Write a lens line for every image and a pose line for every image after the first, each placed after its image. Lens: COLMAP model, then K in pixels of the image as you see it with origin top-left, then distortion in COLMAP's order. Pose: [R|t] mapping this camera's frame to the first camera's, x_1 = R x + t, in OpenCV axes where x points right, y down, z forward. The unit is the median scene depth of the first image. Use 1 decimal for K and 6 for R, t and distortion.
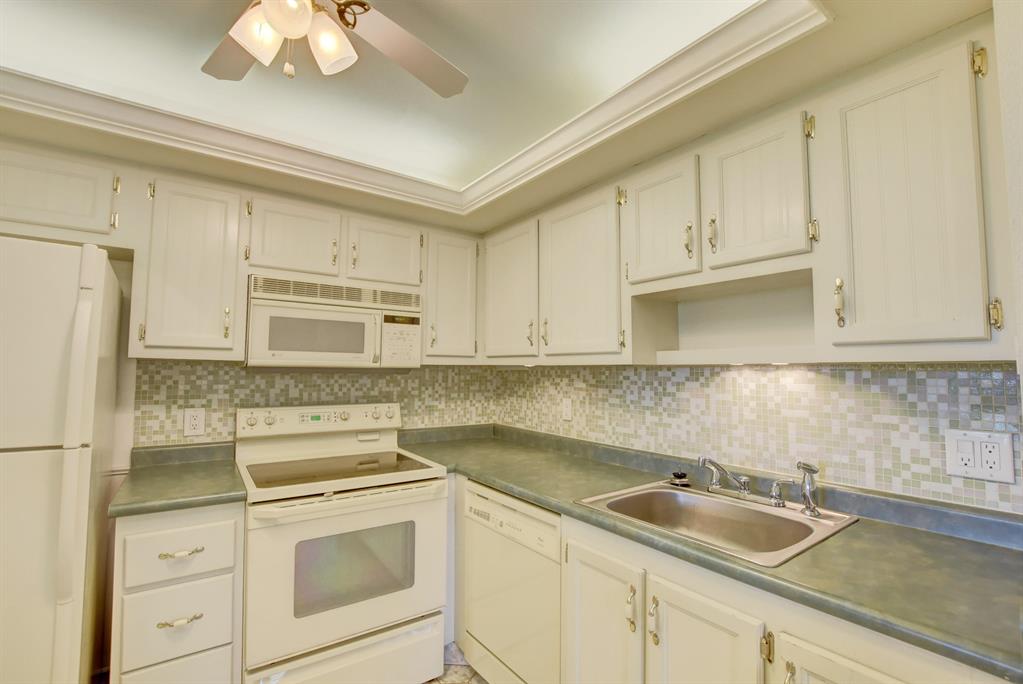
lens RADIAL K [[454.0, 0, 511.5], [0, 454.0, 342.0], [0, 0, 1]] dist [-0.040946, 0.009650]
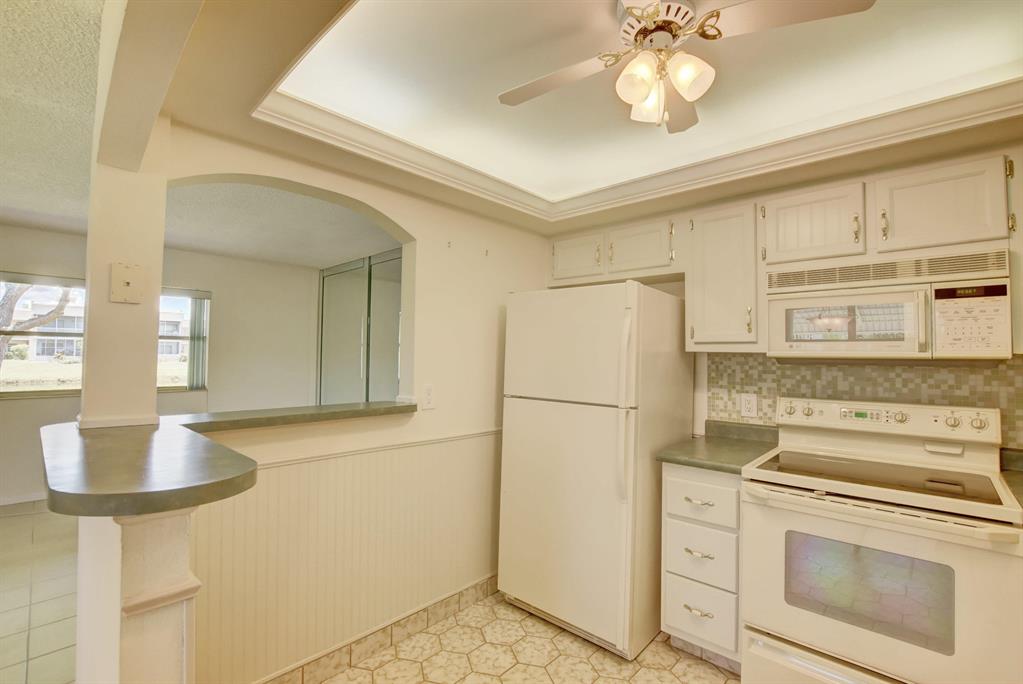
lens RADIAL K [[454.0, 0, 511.5], [0, 454.0, 342.0], [0, 0, 1]] dist [-0.040946, 0.009650]
pose [[0.196274, -0.036636, -0.979864, 0.319823], [0.051769, 0.998295, -0.026955, 0.012274], [0.979181, -0.045435, 0.197836, 0.158896]]
